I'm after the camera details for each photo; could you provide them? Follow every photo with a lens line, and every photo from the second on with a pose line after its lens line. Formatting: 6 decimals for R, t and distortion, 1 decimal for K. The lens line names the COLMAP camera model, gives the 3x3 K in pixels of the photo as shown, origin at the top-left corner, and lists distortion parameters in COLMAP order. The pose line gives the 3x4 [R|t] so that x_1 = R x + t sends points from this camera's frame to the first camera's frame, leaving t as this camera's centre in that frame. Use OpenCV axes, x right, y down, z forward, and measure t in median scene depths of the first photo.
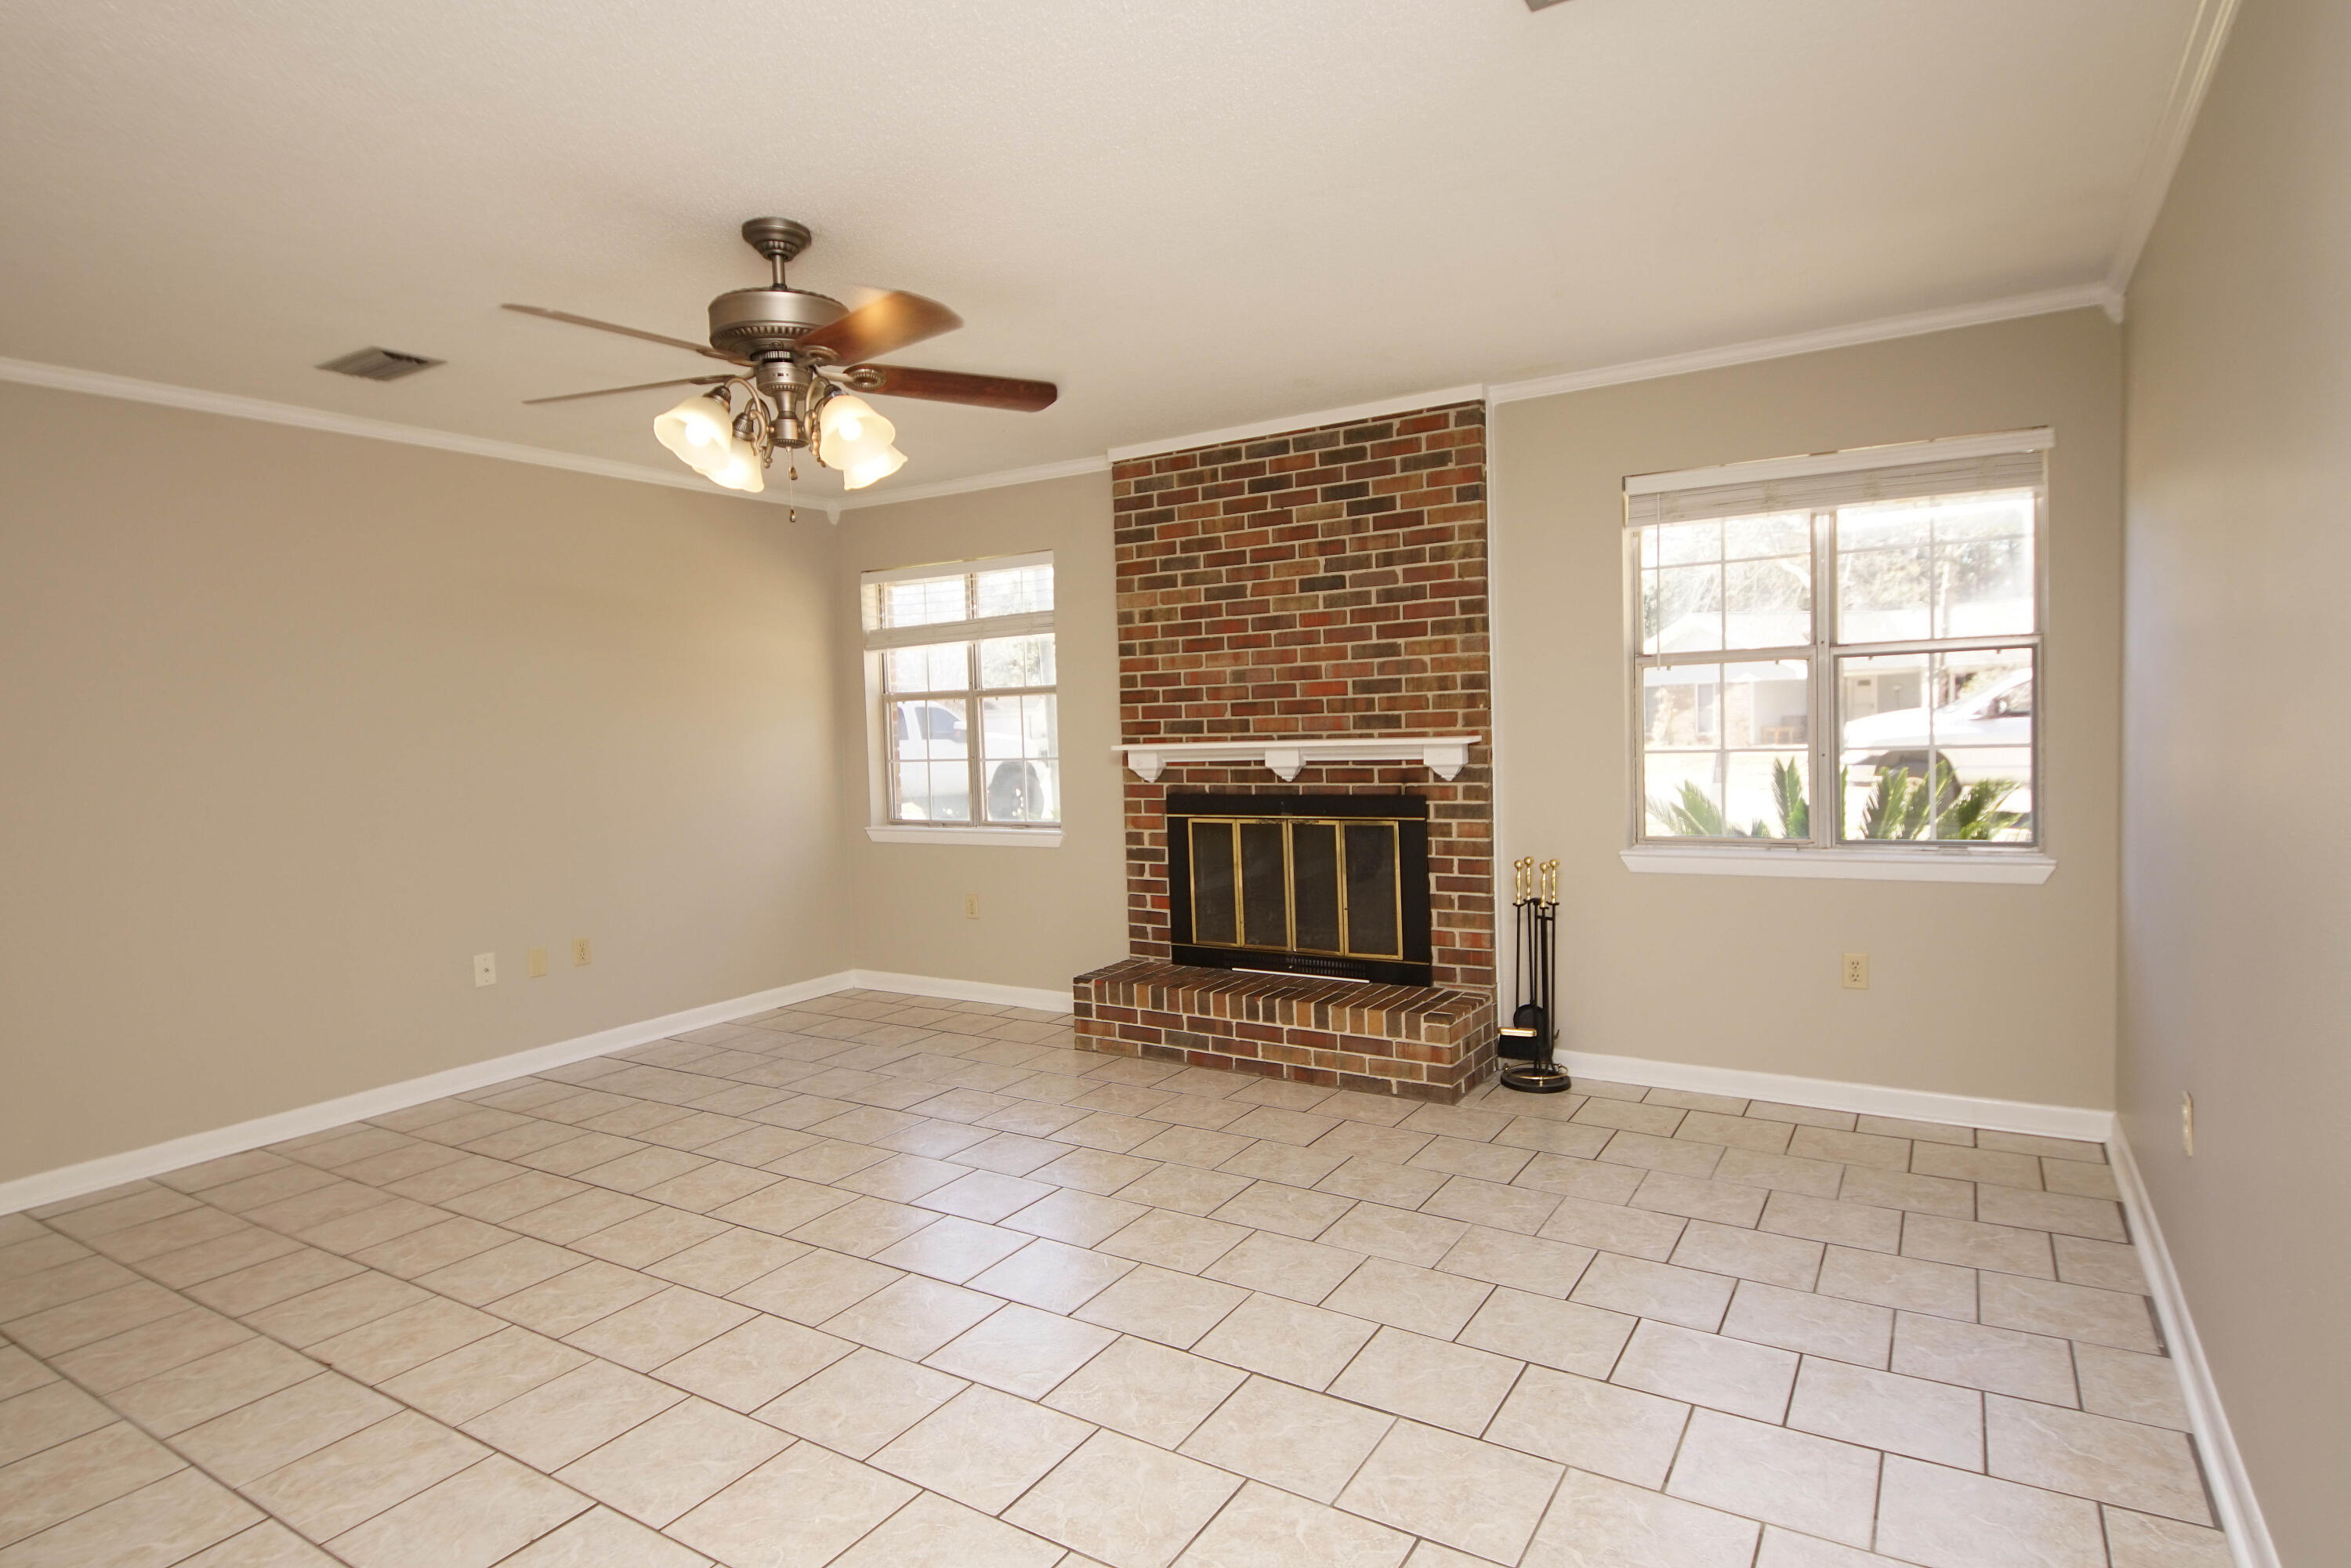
lens RADIAL K [[1267.9, 0, 1144.6], [0, 1267.9, 782.6], [0, 0, 1]] dist [0.029569, -0.019565]
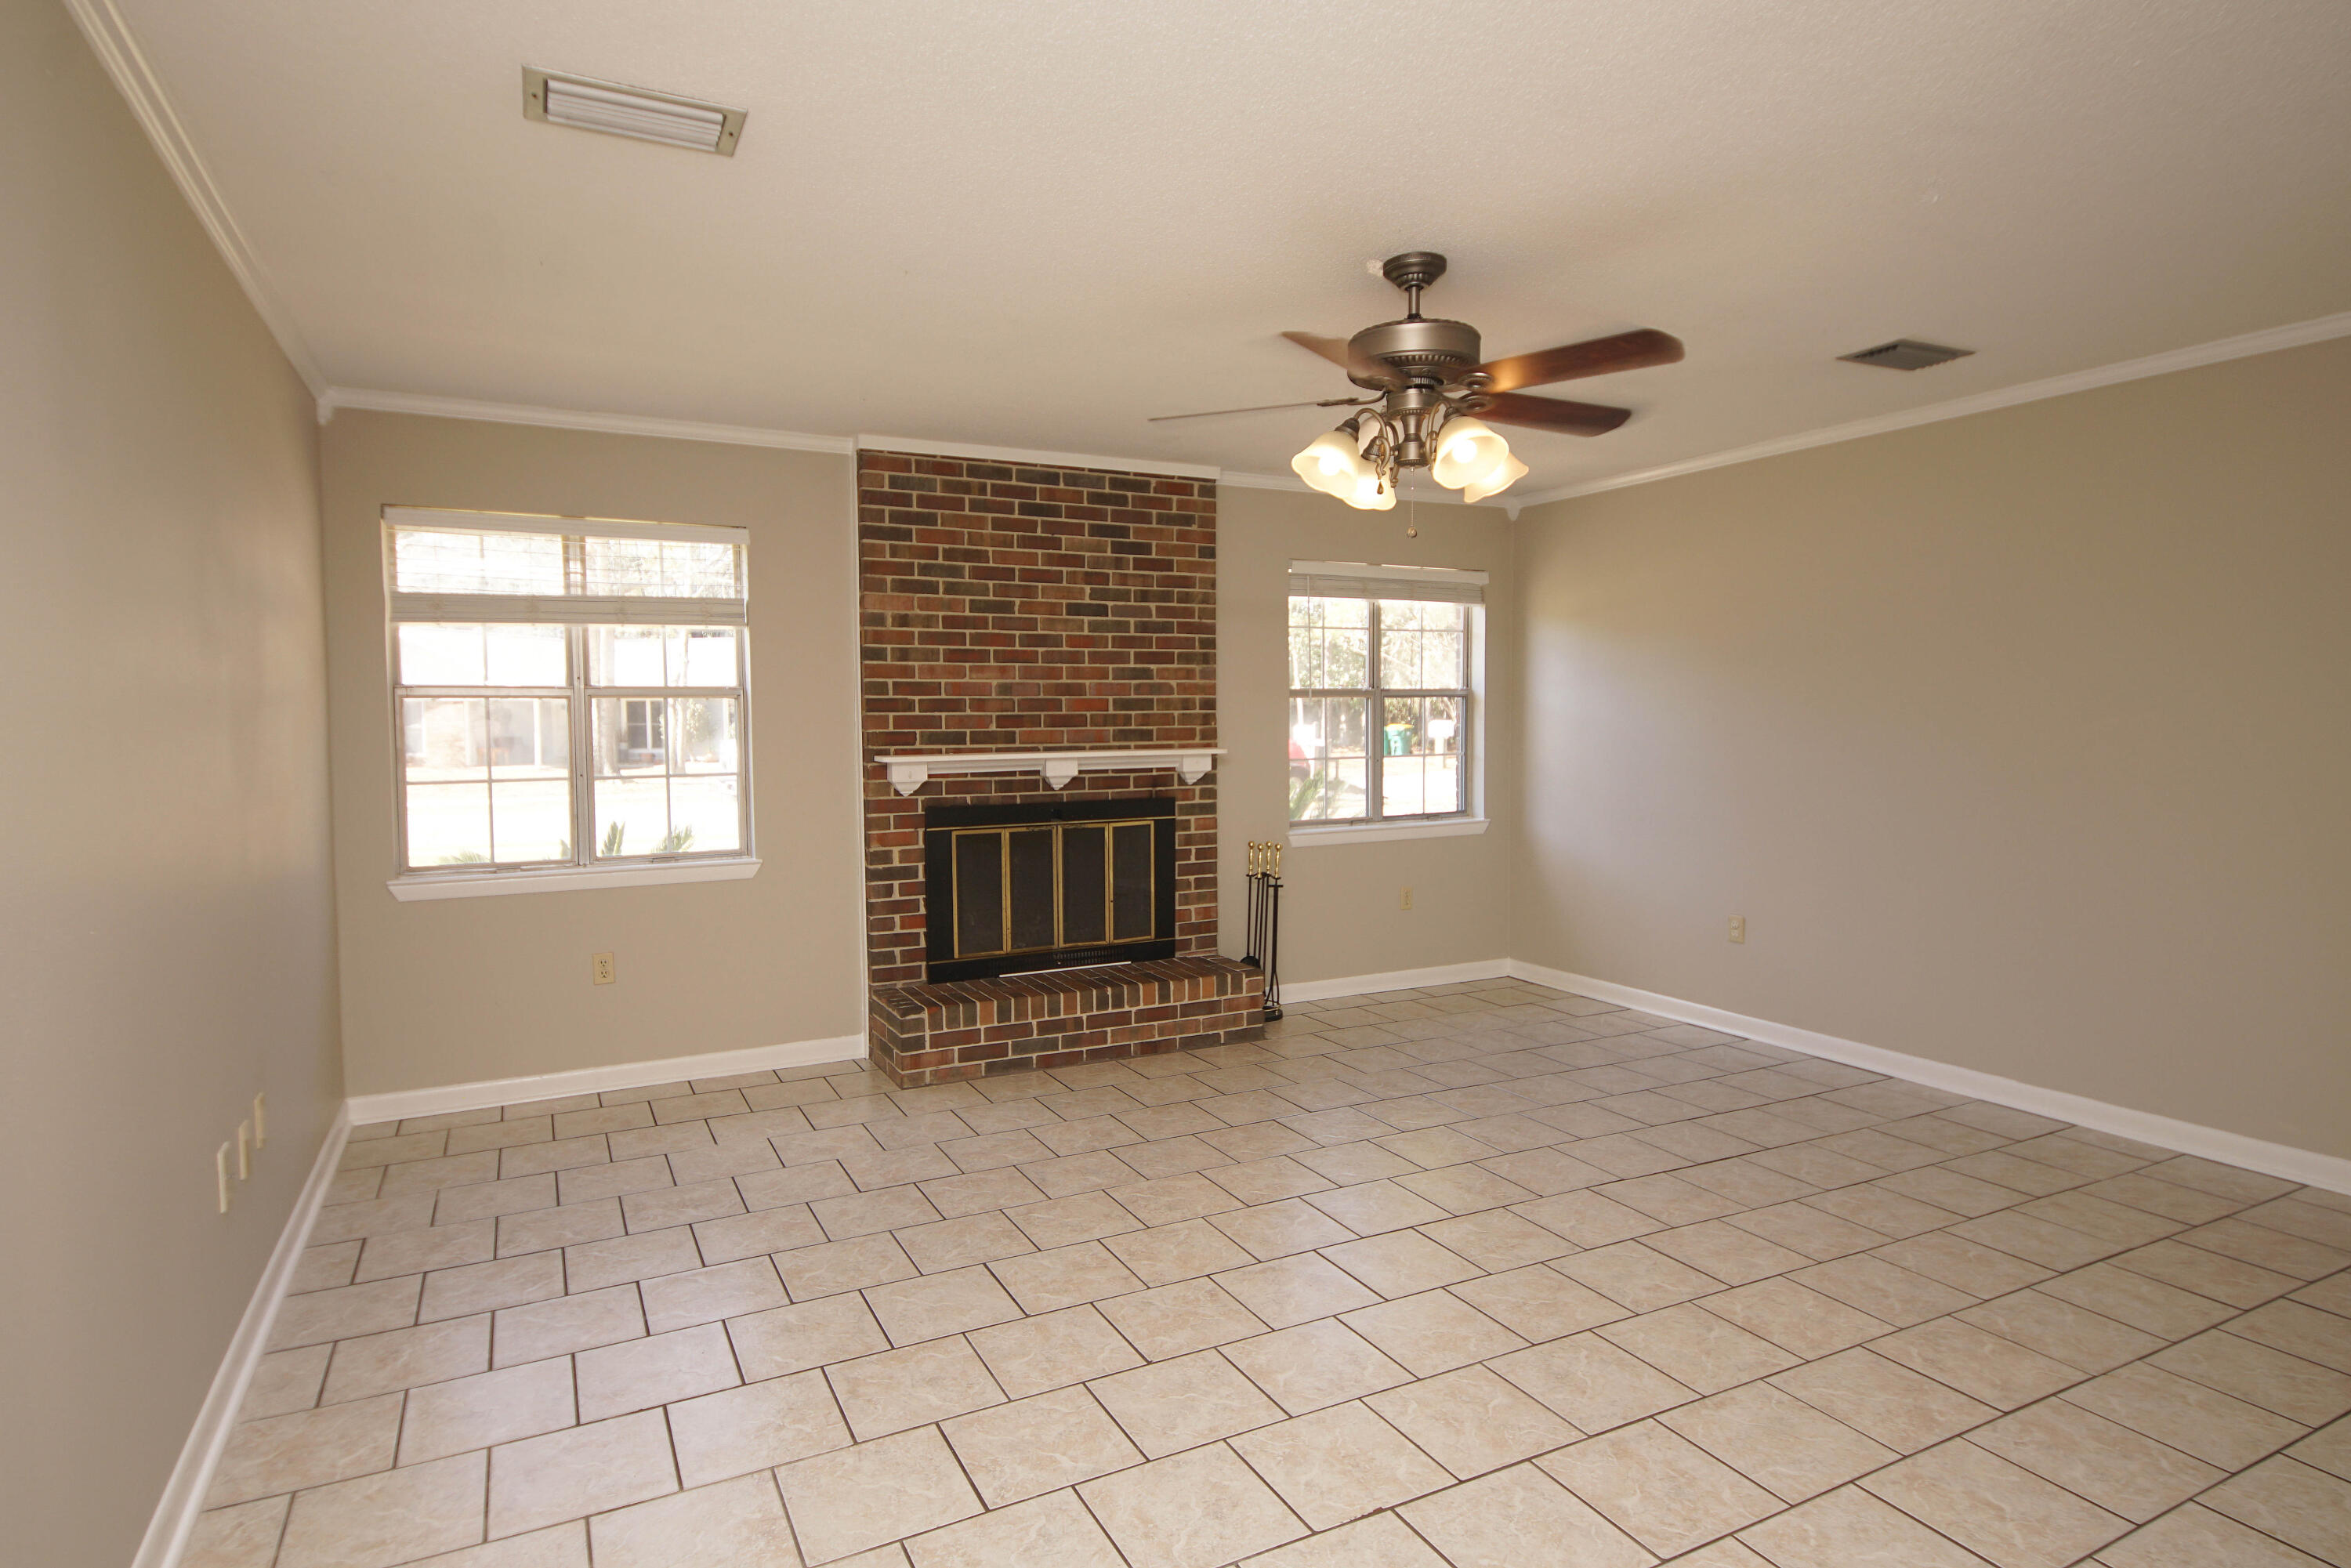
lens RADIAL K [[1267.9, 0, 1169.6], [0, 1267.9, 778.7], [0, 0, 1]] dist [0.029569, -0.019565]
pose [[0.503944, -0.017274, 0.863564, -0.809792], [0.033604, 0.999435, 0.000382, -0.007928], [-0.863082, 0.028827, 0.504240, 0.399922]]
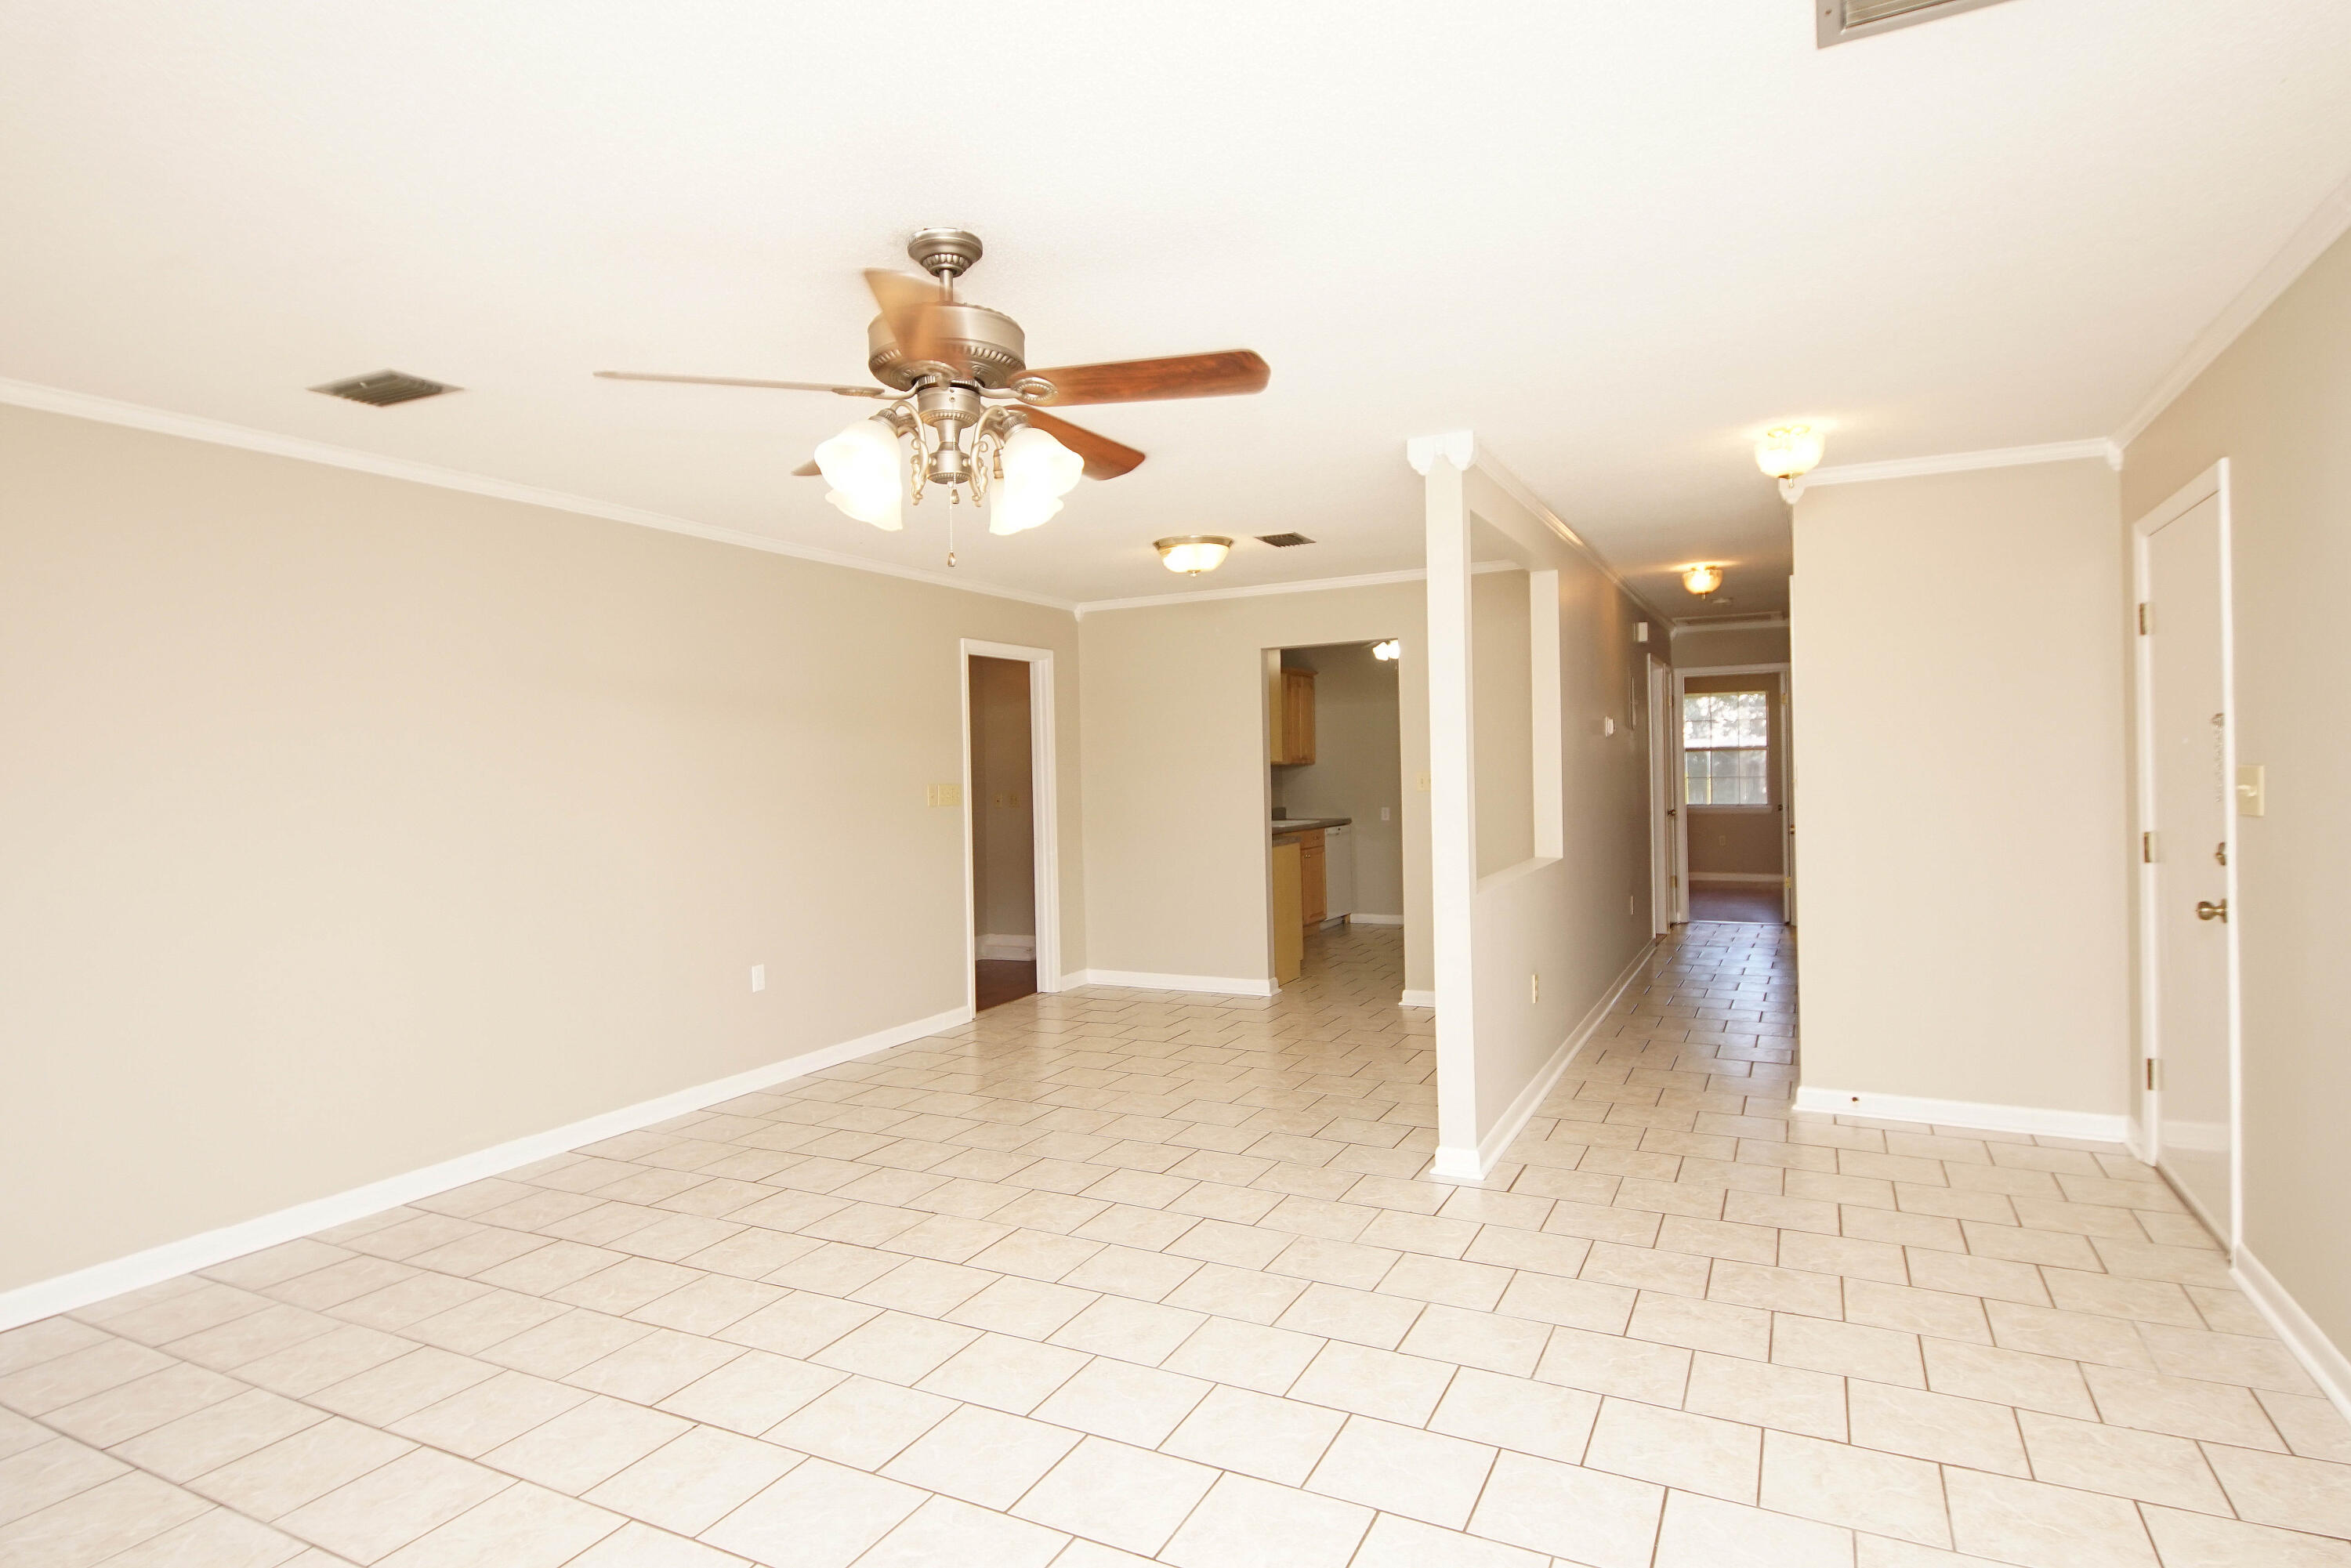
lens RADIAL K [[1267.9, 0, 1172.6], [0, 1267.9, 761.1], [0, 0, 1]] dist [0.029569, -0.019565]
pose [[-0.993705, 0.050990, -0.099753, -0.208280], [0.046587, 0.997855, 0.045979, -0.063047], [0.101884, 0.041042, -0.993949, 1.184063]]
